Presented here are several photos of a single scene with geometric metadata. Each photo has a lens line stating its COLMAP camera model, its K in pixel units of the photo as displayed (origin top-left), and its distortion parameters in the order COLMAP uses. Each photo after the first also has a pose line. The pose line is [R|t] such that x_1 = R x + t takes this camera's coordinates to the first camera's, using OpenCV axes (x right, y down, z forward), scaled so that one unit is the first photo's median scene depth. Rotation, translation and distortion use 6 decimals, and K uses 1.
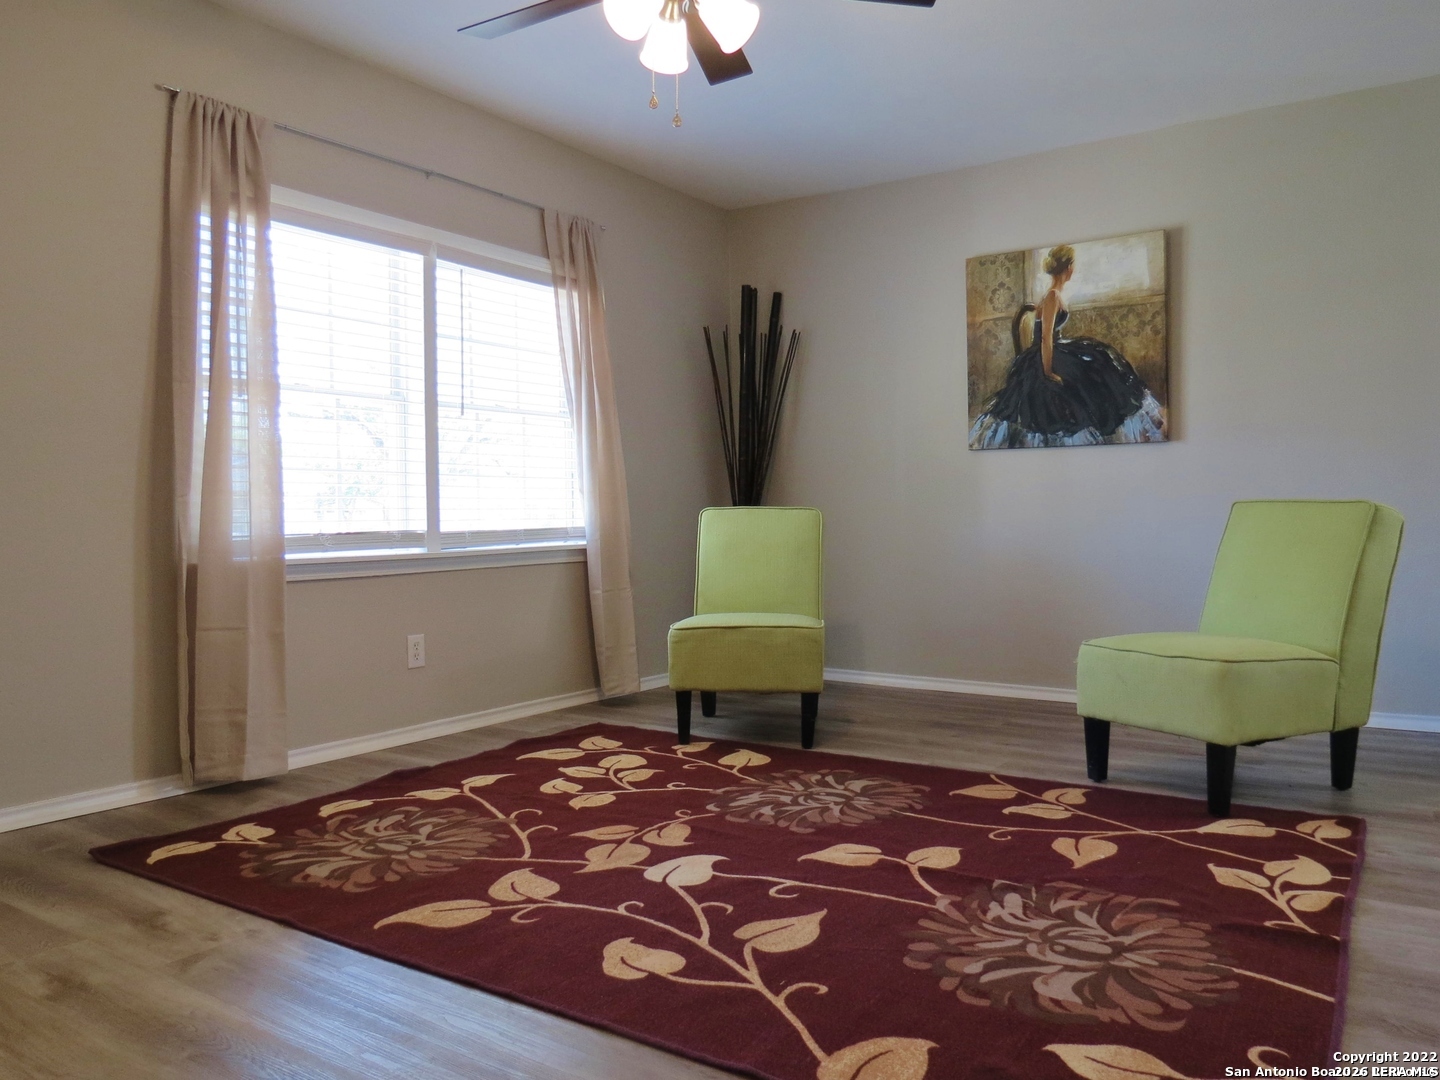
lens RADIAL K [[1068.3, 0, 702.9], [0, 1068.3, 538.8], [0, 0, 1]] dist [-0.038675, 0.000534]
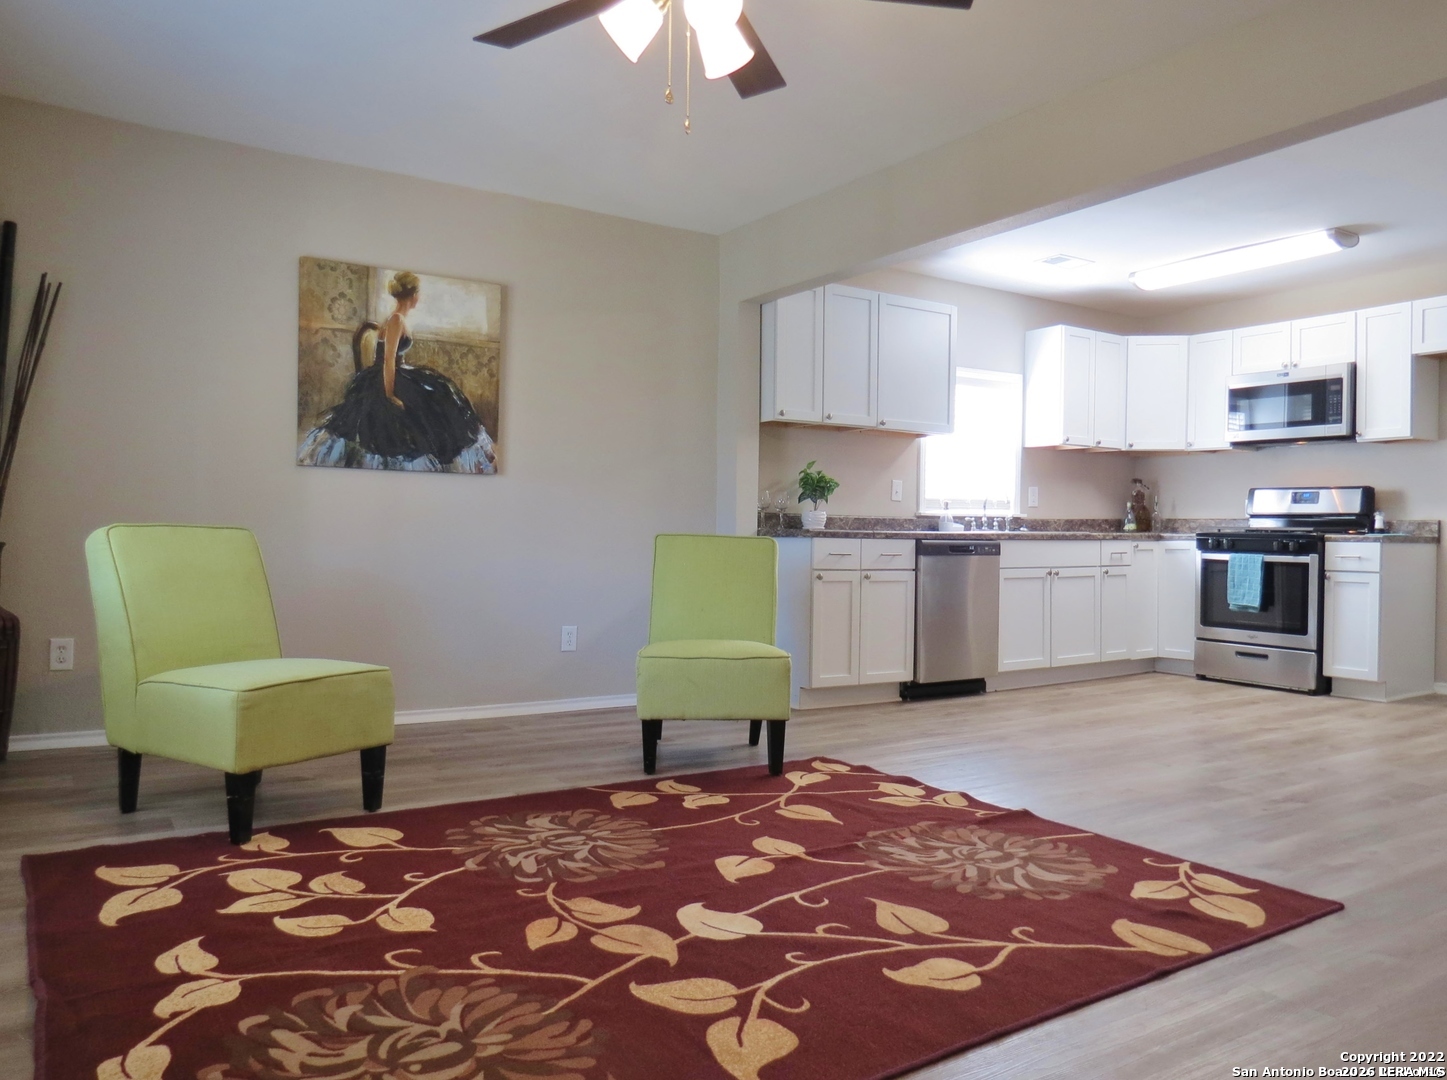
lens RADIAL K [[1073.5, 0, 706.3], [0, 1073.5, 538.8], [0, 0, 1]] dist [-0.038675, 0.000534]
pose [[0.380759, 0.011588, 0.924602, -0.504004], [-0.003485, 0.999932, -0.011097, -0.012144], [-0.924668, 0.001003, 0.380774, 0.356712]]
